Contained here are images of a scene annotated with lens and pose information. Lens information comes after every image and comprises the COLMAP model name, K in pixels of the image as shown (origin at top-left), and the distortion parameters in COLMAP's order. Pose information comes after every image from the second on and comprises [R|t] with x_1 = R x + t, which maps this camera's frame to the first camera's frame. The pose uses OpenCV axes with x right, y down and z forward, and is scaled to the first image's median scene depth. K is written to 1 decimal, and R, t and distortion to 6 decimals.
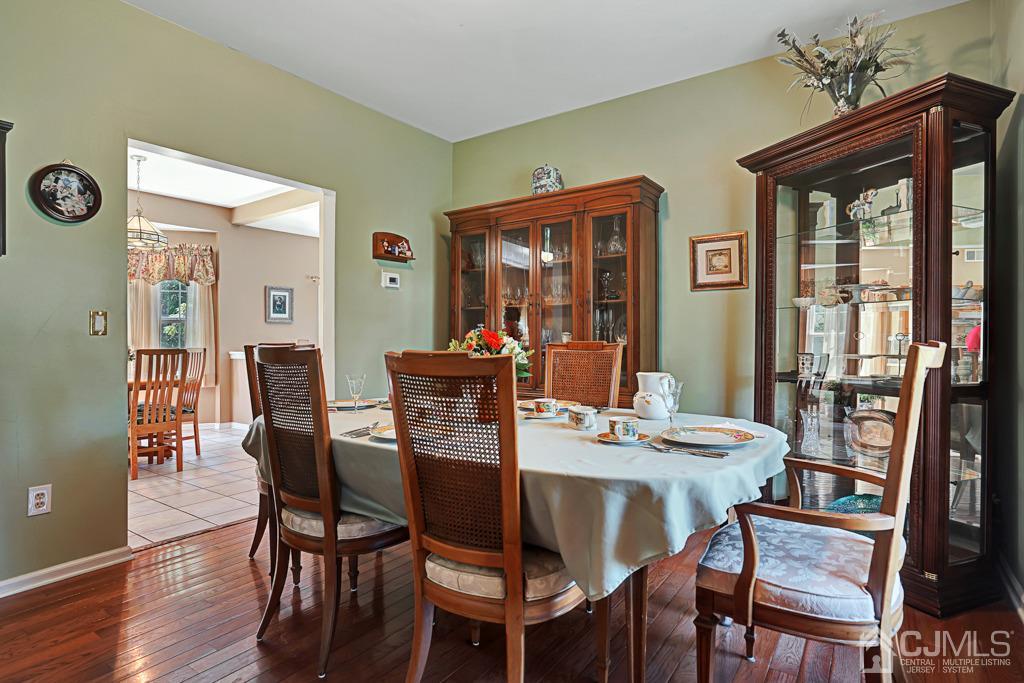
lens RADIAL K [[546.5, 0, 506.9], [0, 546.5, 338.9], [0, 0, 1]] dist [-0.016775, 0.003906]
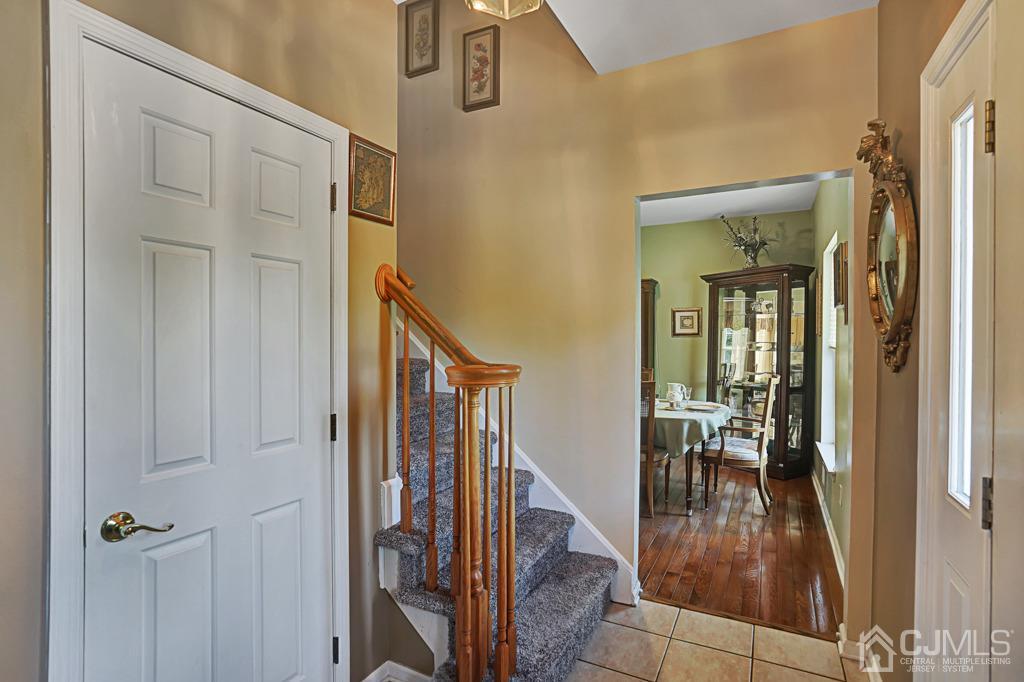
lens RADIAL K [[498.2, 0, 513.5], [0, 498.2, 344.0], [0, 0, 1]] dist [-0.040793, 0.016303]
pose [[0.992580, 0.002195, 0.121577, -0.538621], [-0.003068, 0.999971, 0.006997, -0.095364], [-0.121558, -0.007319, 0.992557, -0.825379]]
